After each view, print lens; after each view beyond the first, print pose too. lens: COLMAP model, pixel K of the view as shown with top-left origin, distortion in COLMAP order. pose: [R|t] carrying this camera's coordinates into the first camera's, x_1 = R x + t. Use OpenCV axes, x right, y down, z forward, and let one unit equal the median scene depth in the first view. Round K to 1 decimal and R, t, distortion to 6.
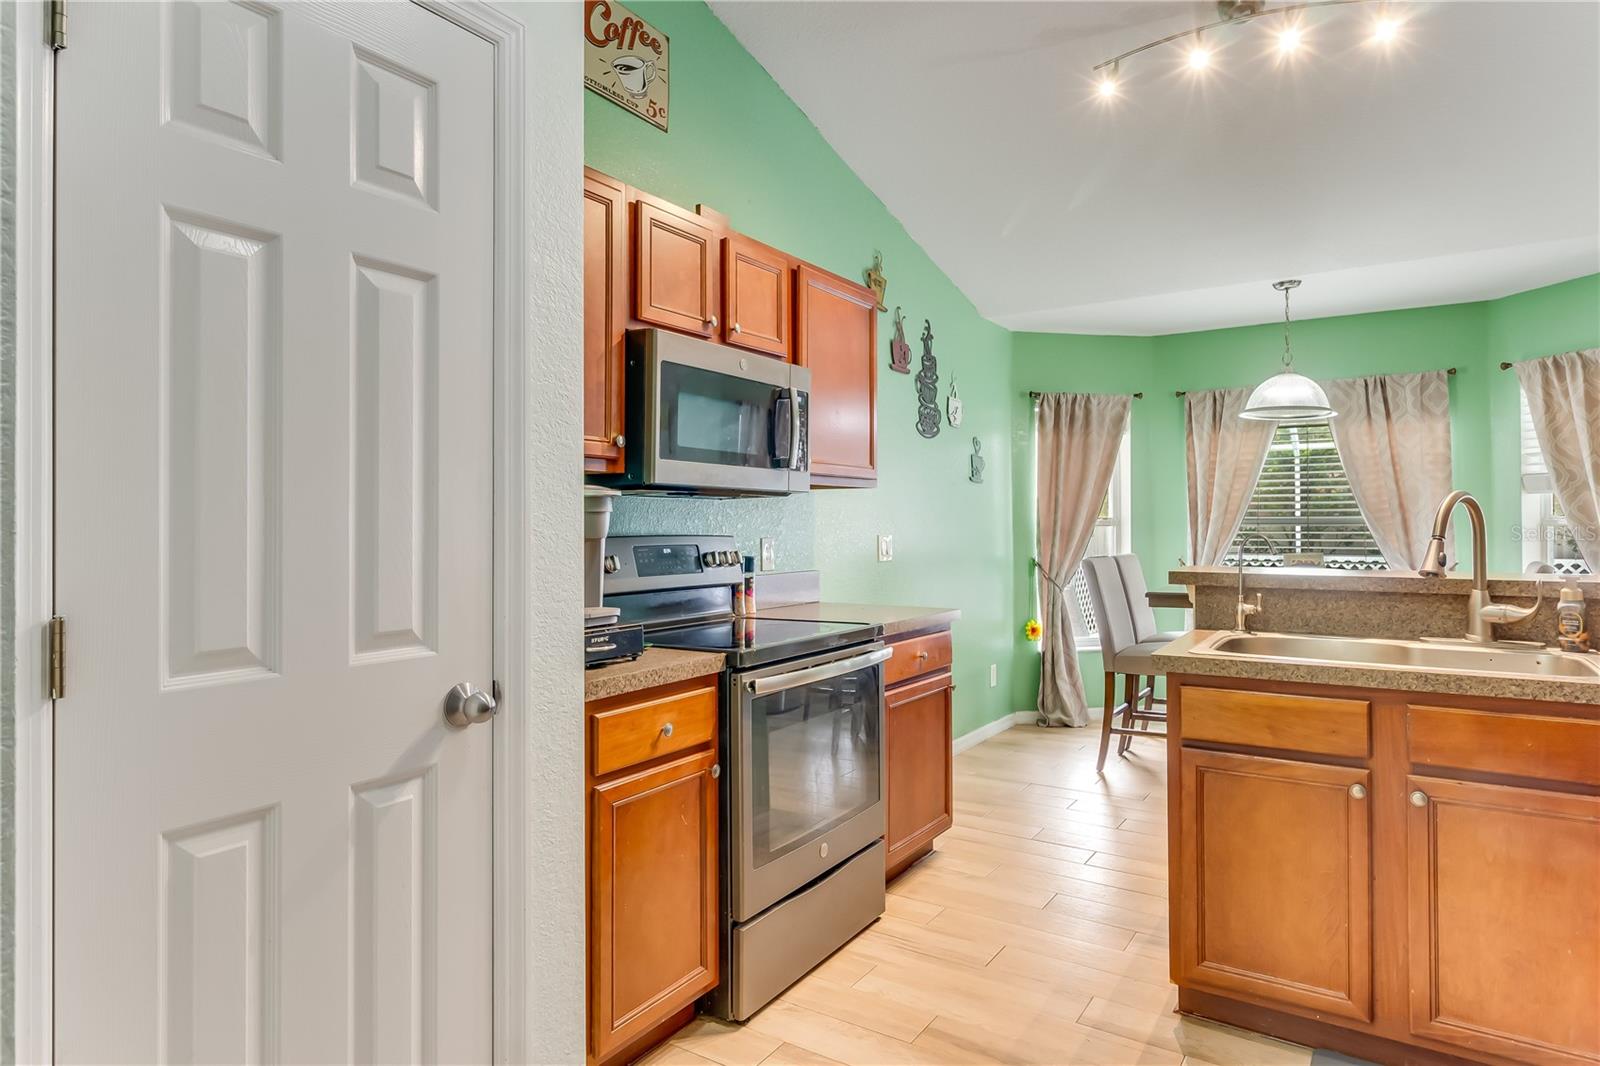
lens RADIAL K [[926.0, 0, 807.8], [0, 926.0, 516.2], [0, 0, 1]] dist [0.001194, -0.001451]
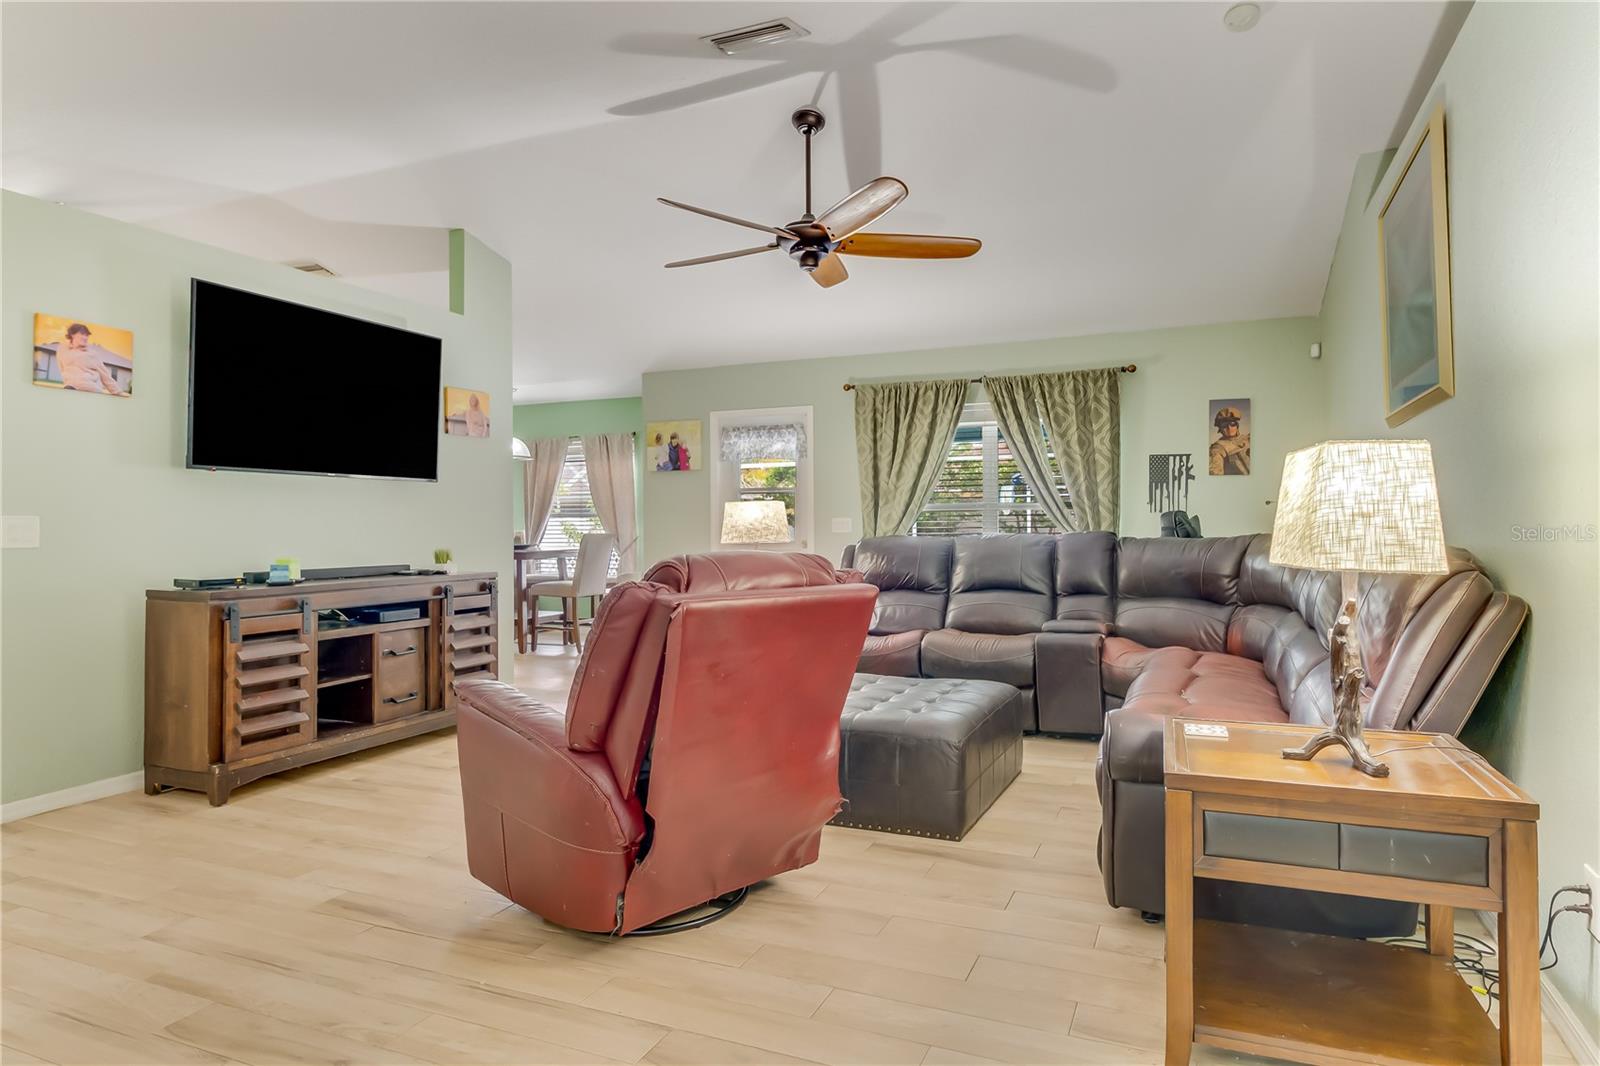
lens RADIAL K [[933.9, 0, 819.0], [0, 933.9, 503.1], [0, 0, 1]] dist [0.001034, 0.000428]
pose [[0.983687, -0.003140, 0.179860, 0.800880], [0.005933, 0.999870, -0.014991, 0.014951], [-0.179790, 0.015814, 0.983578, -1.009318]]
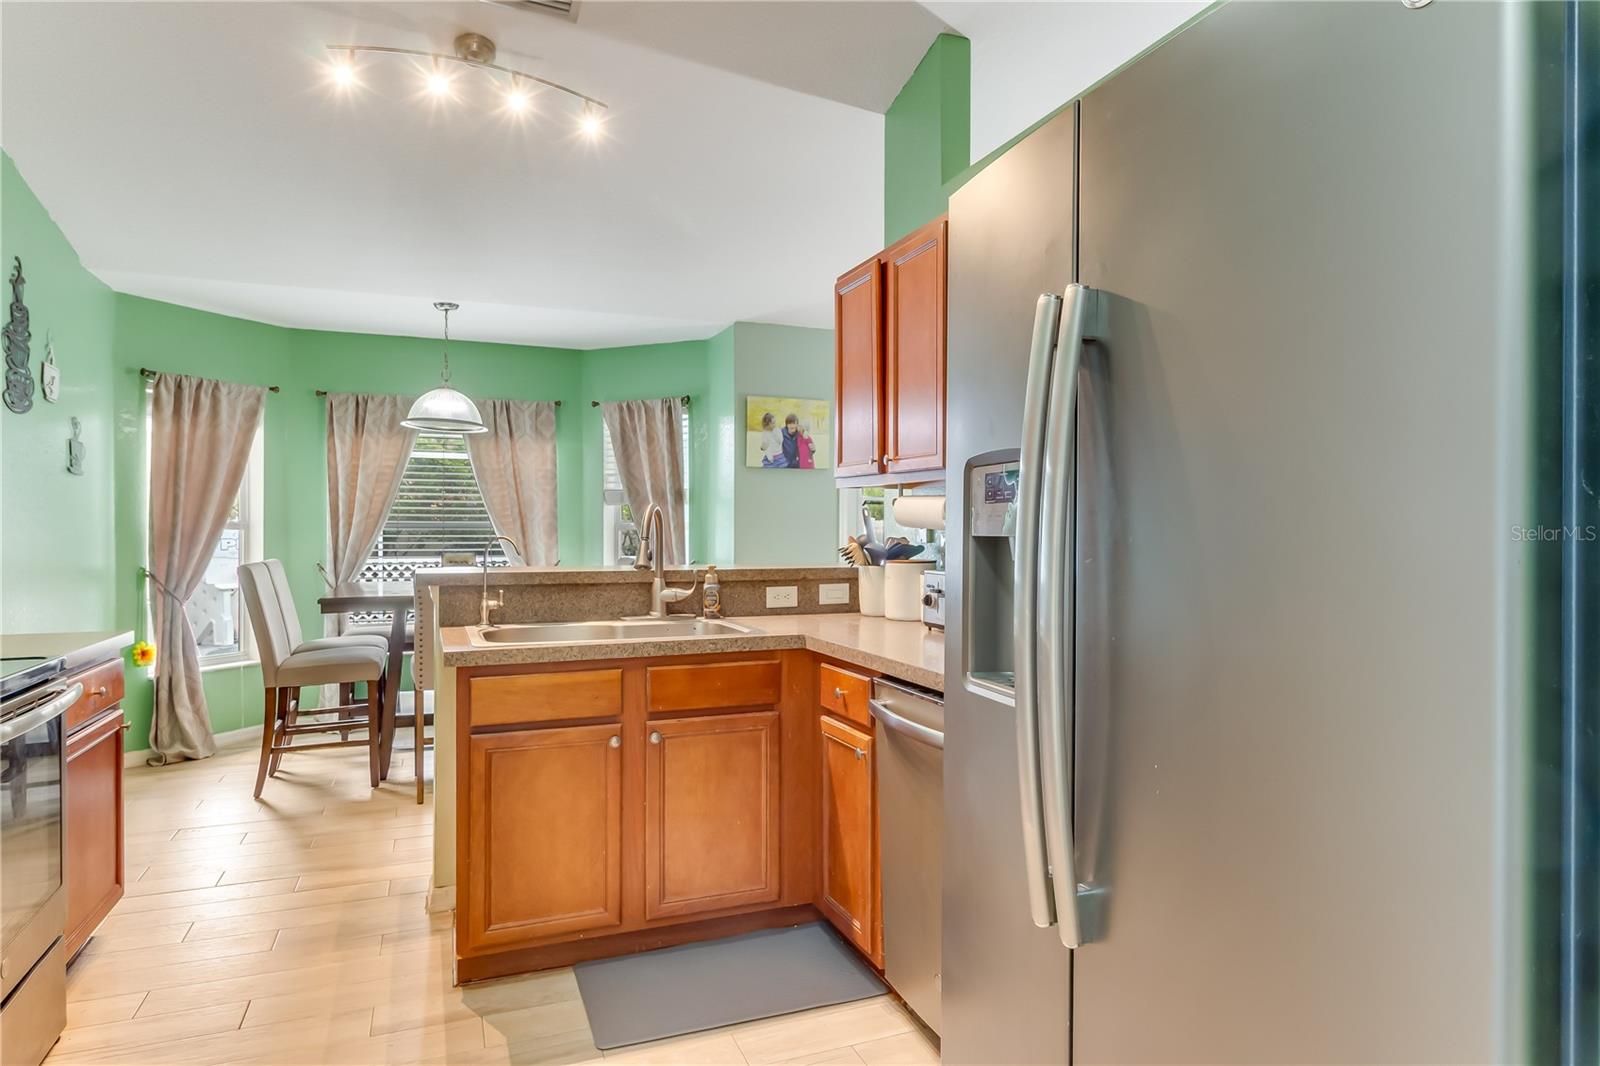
lens RADIAL K [[927.2, 0, 812.1], [0, 927.2, 528.2], [0, 0, 1]] dist [0.000336, -0.002029]
pose [[0.571876, 0.003838, 0.820331, -0.124428], [-0.010652, 0.999939, 0.002747, 0.001028], [-0.820271, -0.010309, 0.571882, 0.030852]]
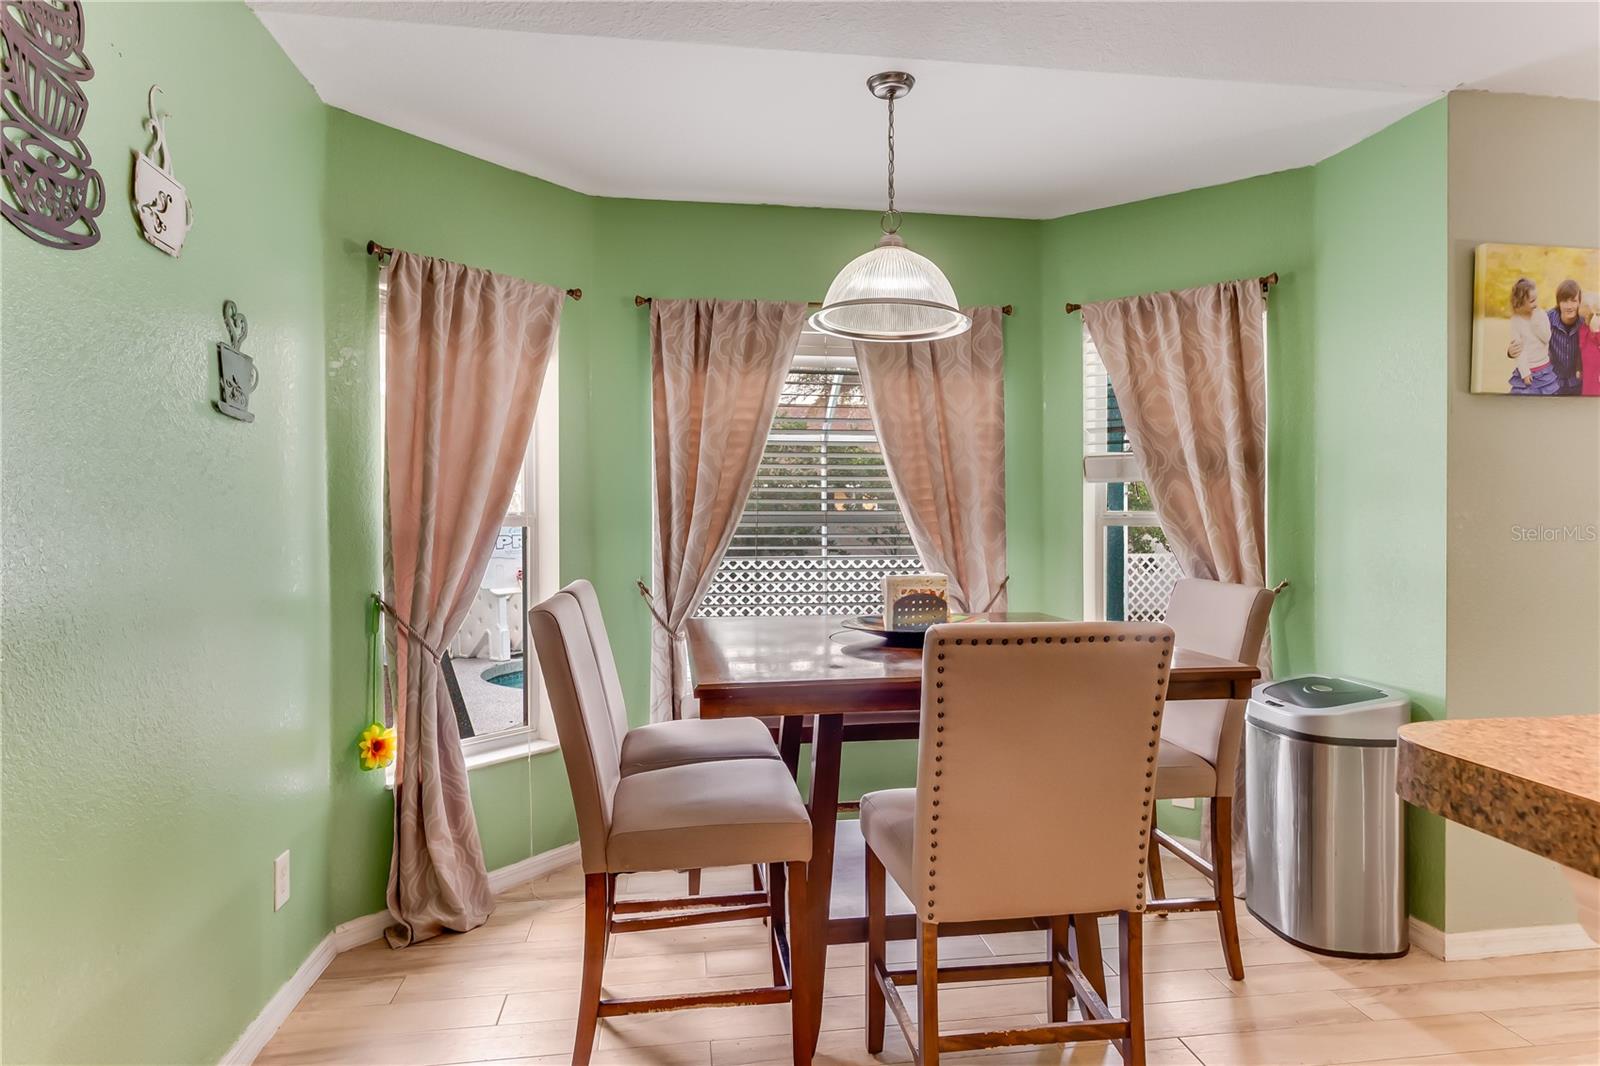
lens RADIAL K [[927.2, 0, 812.1], [0, 927.2, 528.2], [0, 0, 1]] dist [0.000336, -0.002029]
pose [[0.750047, -0.004239, 0.661371, 0.121052], [-0.005644, 0.999902, 0.012810, 0.004268], [-0.661361, -0.013341, 0.749949, 0.621676]]
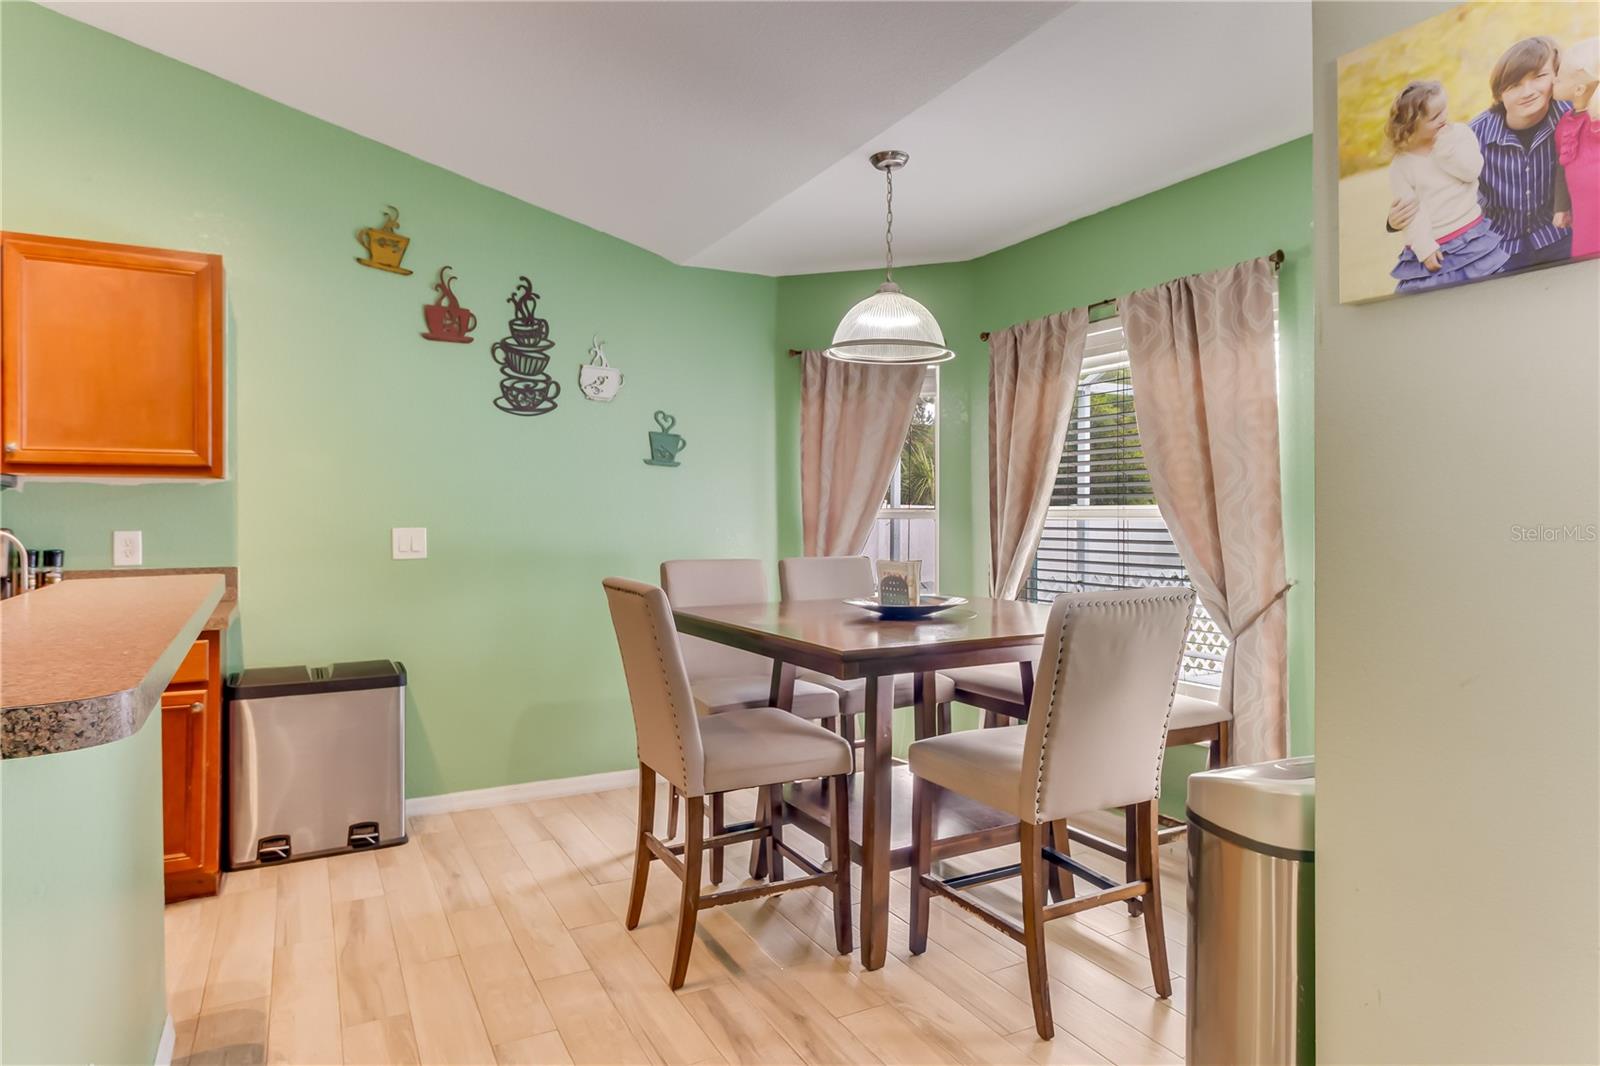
lens RADIAL K [[929.4, 0, 805.5], [0, 929.4, 514.2], [0, 0, 1]] dist [-0.002848, -0.001347]
pose [[0.878565, 0.001599, -0.477621, 0.790283], [0.001990, 0.999973, 0.007008, 0.001014], [0.477619, -0.007108, 0.878538, 0.381765]]
